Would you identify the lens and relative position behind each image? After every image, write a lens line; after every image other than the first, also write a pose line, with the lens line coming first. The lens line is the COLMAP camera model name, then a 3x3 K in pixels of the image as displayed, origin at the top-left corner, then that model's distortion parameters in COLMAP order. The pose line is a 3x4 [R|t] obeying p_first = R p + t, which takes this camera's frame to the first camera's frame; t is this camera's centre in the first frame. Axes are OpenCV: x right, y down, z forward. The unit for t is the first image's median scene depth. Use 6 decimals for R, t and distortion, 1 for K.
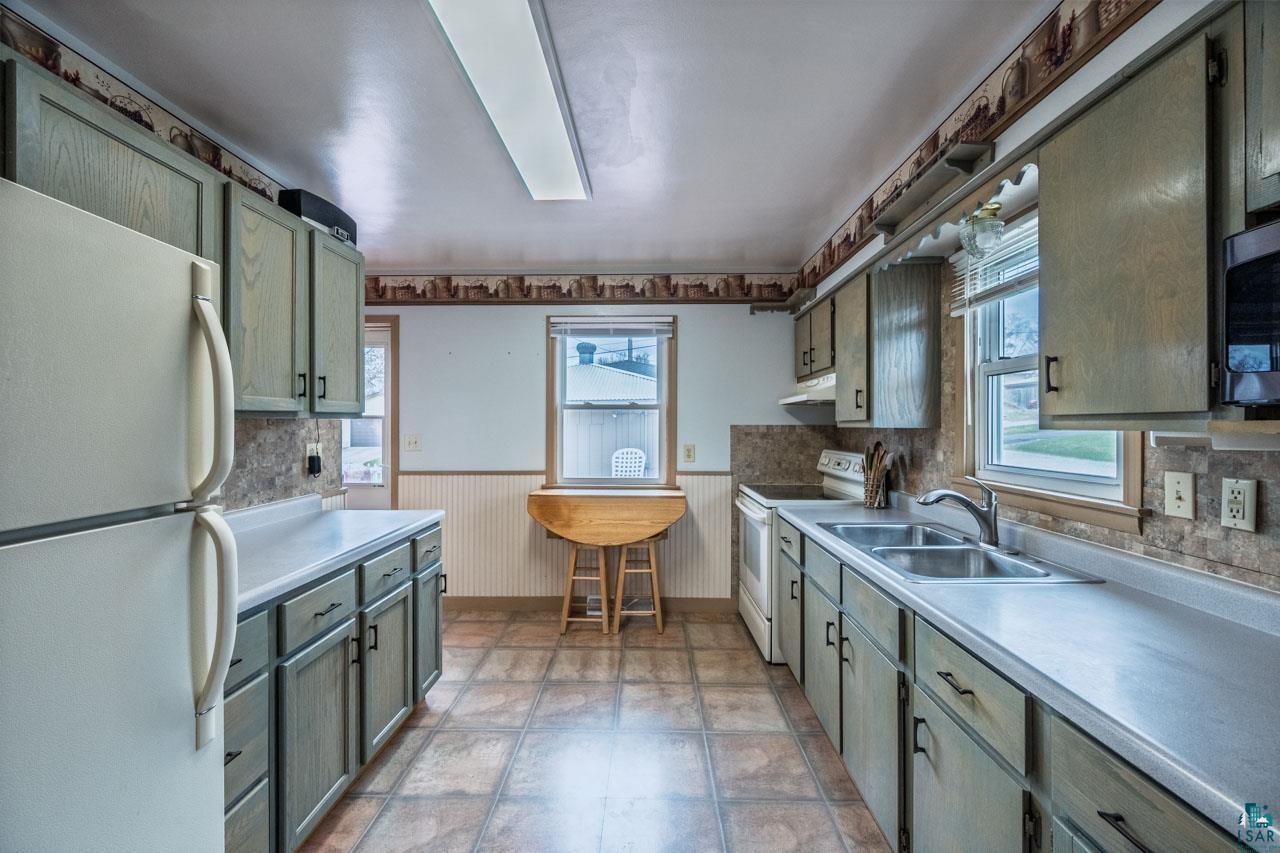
lens RADIAL K [[498.2, 0, 638.1], [0, 498.2, 425.7], [0, 0, 1]] dist [-0.002216, -0.000069]
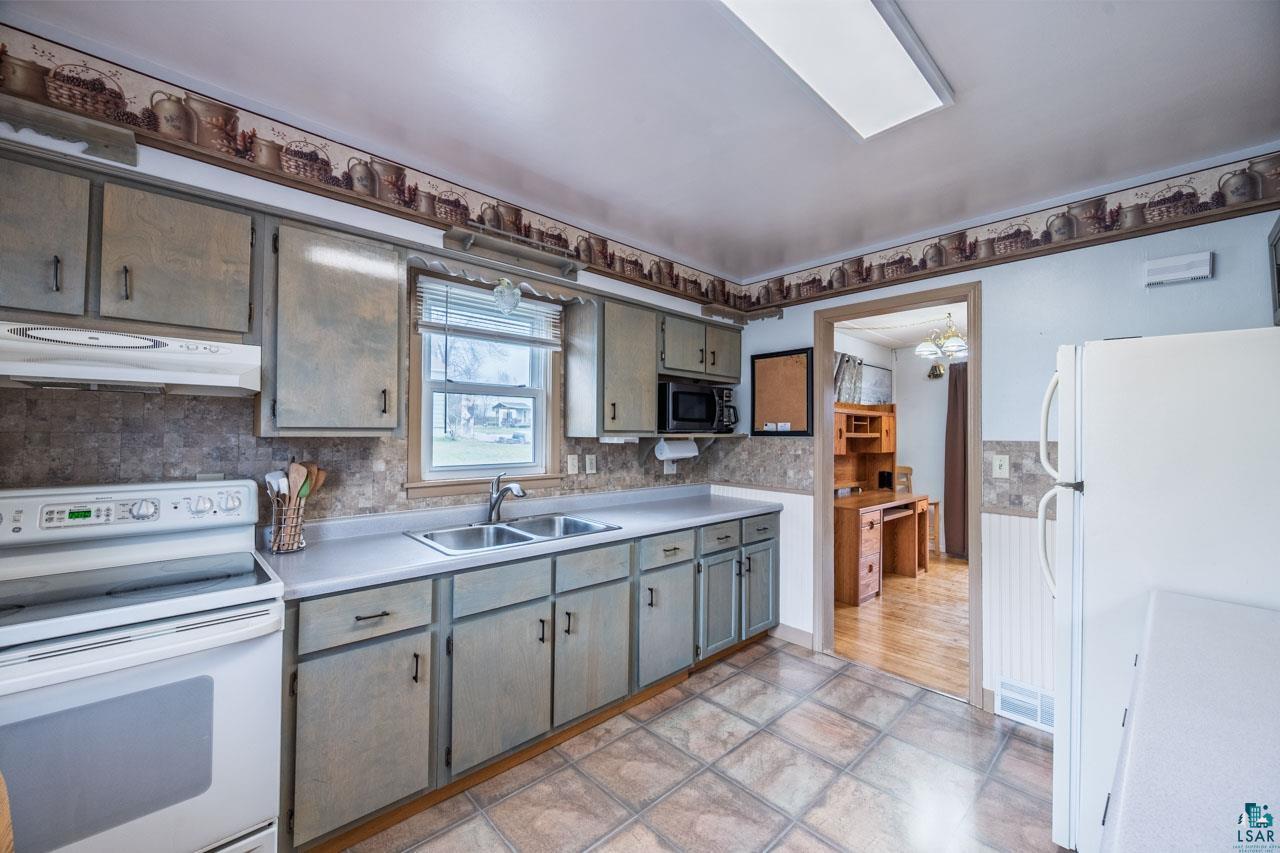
lens RADIAL K [[498.2, 0, 641.1], [0, 498.2, 425.0], [0, 0, 1]] dist [-0.002216, -0.000069]
pose [[-0.700850, 0.004626, 0.713293, -0.400524], [-0.007796, 0.999870, -0.014144, -0.007197], [-0.713266, -0.015474, -0.700723, 1.218514]]
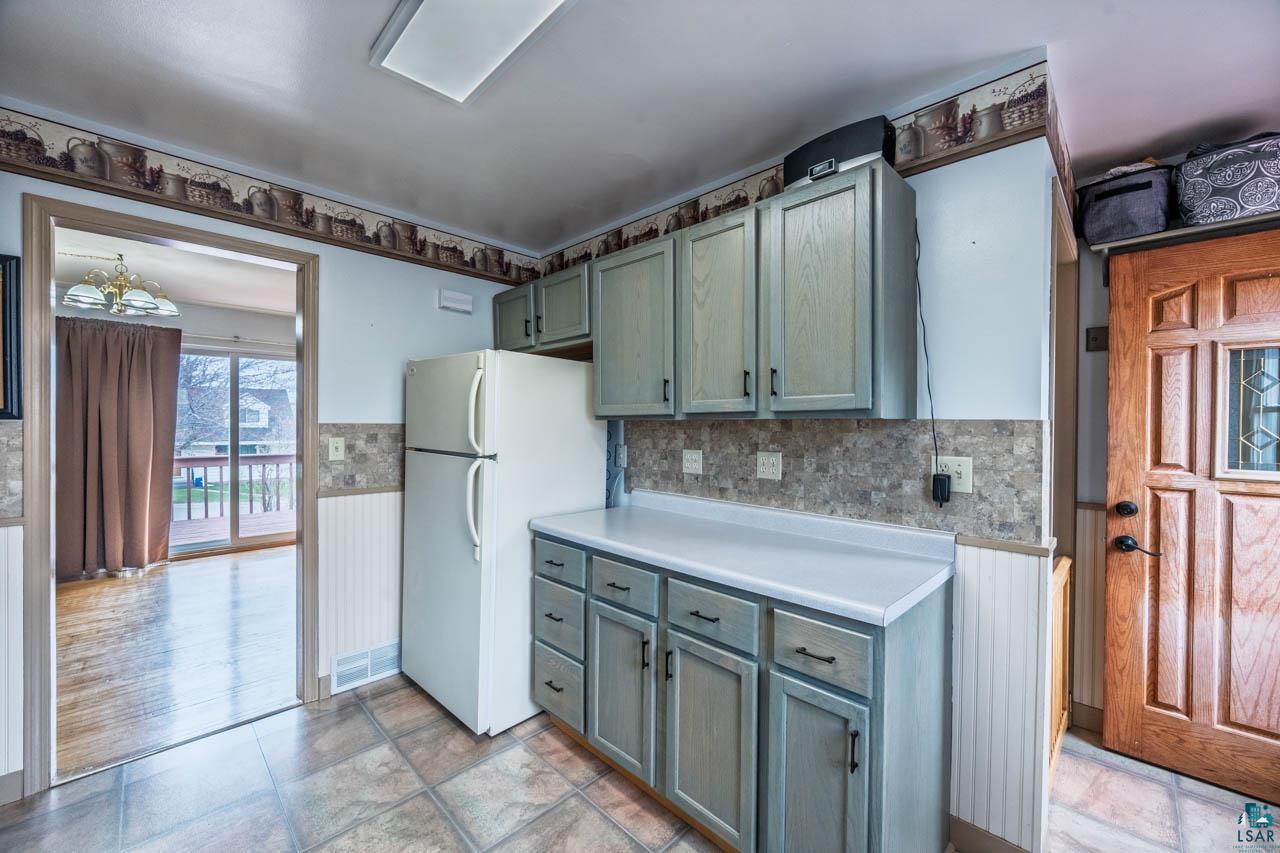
lens RADIAL K [[498.2, 0, 642.4], [0, 498.2, 425.1], [0, 0, 1]] dist [-0.002216, -0.000069]
pose [[-0.684632, -0.002851, -0.728884, 0.107822], [-0.011427, 0.999911, 0.006821, -0.005508], [0.728800, 0.012999, -0.684604, 1.139520]]
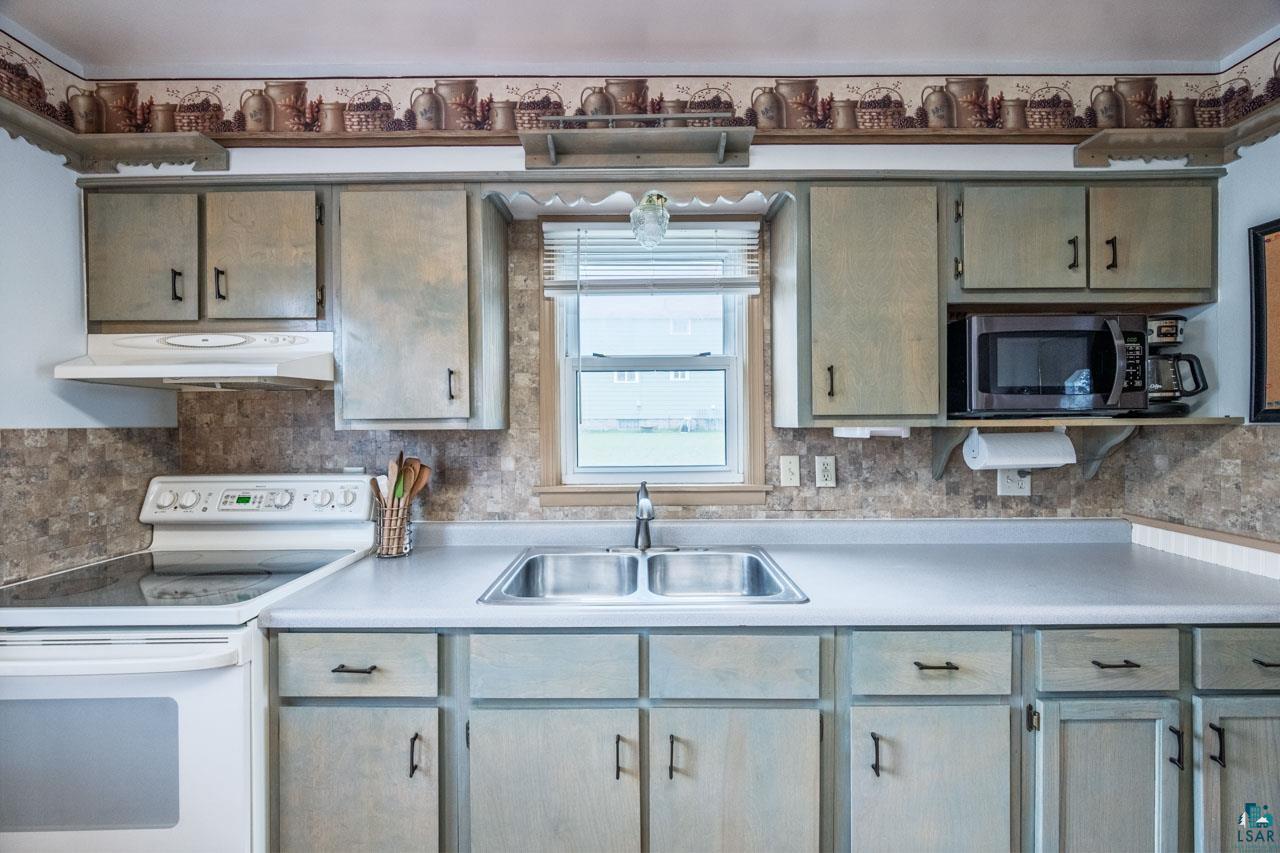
lens RADIAL K [[498.2, 0, 639.1], [0, 498.2, 425.6], [0, 0, 1]] dist [-0.002216, -0.000069]
pose [[-0.022500, -0.006130, 0.999728, -0.184722], [0.008166, 0.999947, 0.006315, -0.003780], [-0.999713, 0.008306, -0.022449, 0.748093]]
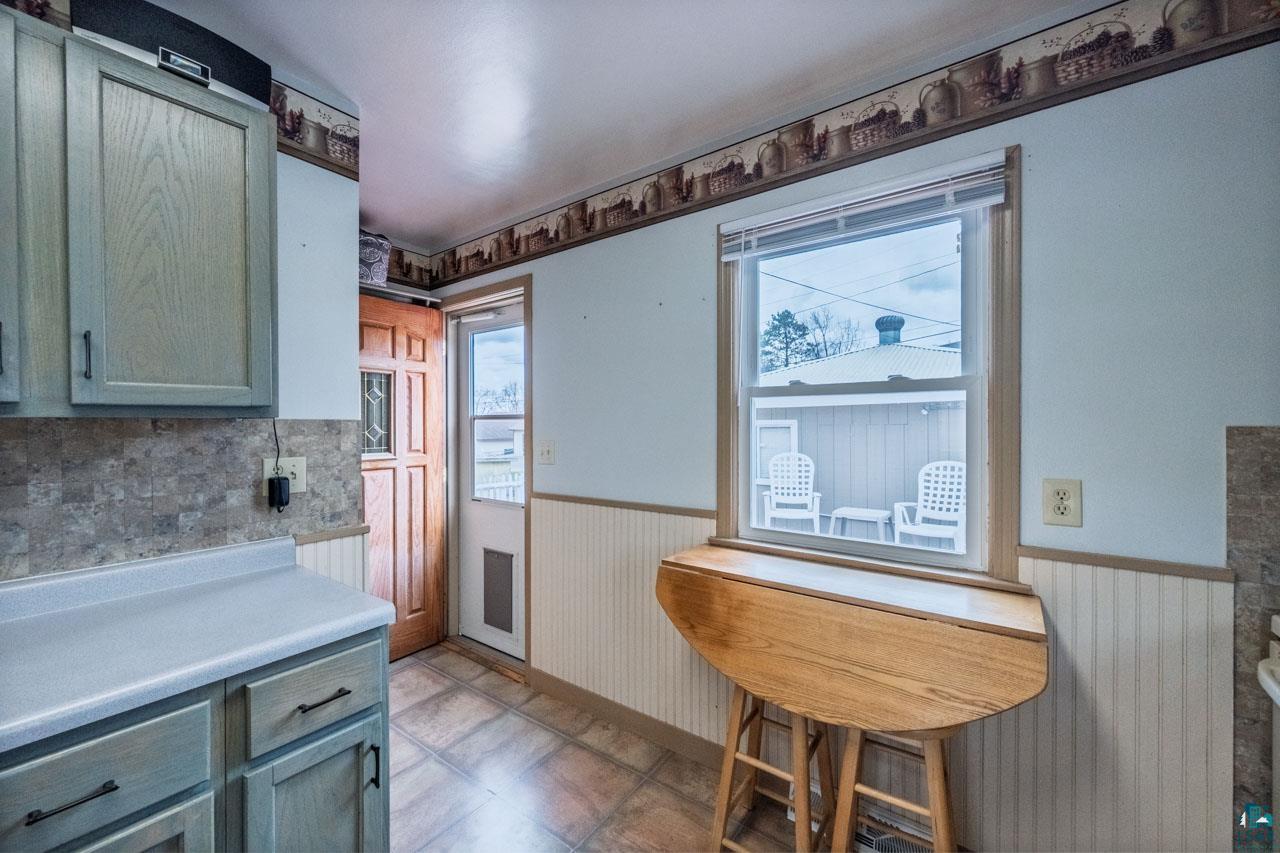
lens RADIAL K [[498.2, 0, 639.2], [0, 498.2, 425.4], [0, 0, 1]] dist [-0.002216, -0.000069]
pose [[0.817658, -0.002425, -0.575700, 0.082717], [0.001867, 0.999997, -0.001561, -0.003535], [0.575702, 0.000201, 0.817660, 0.732608]]
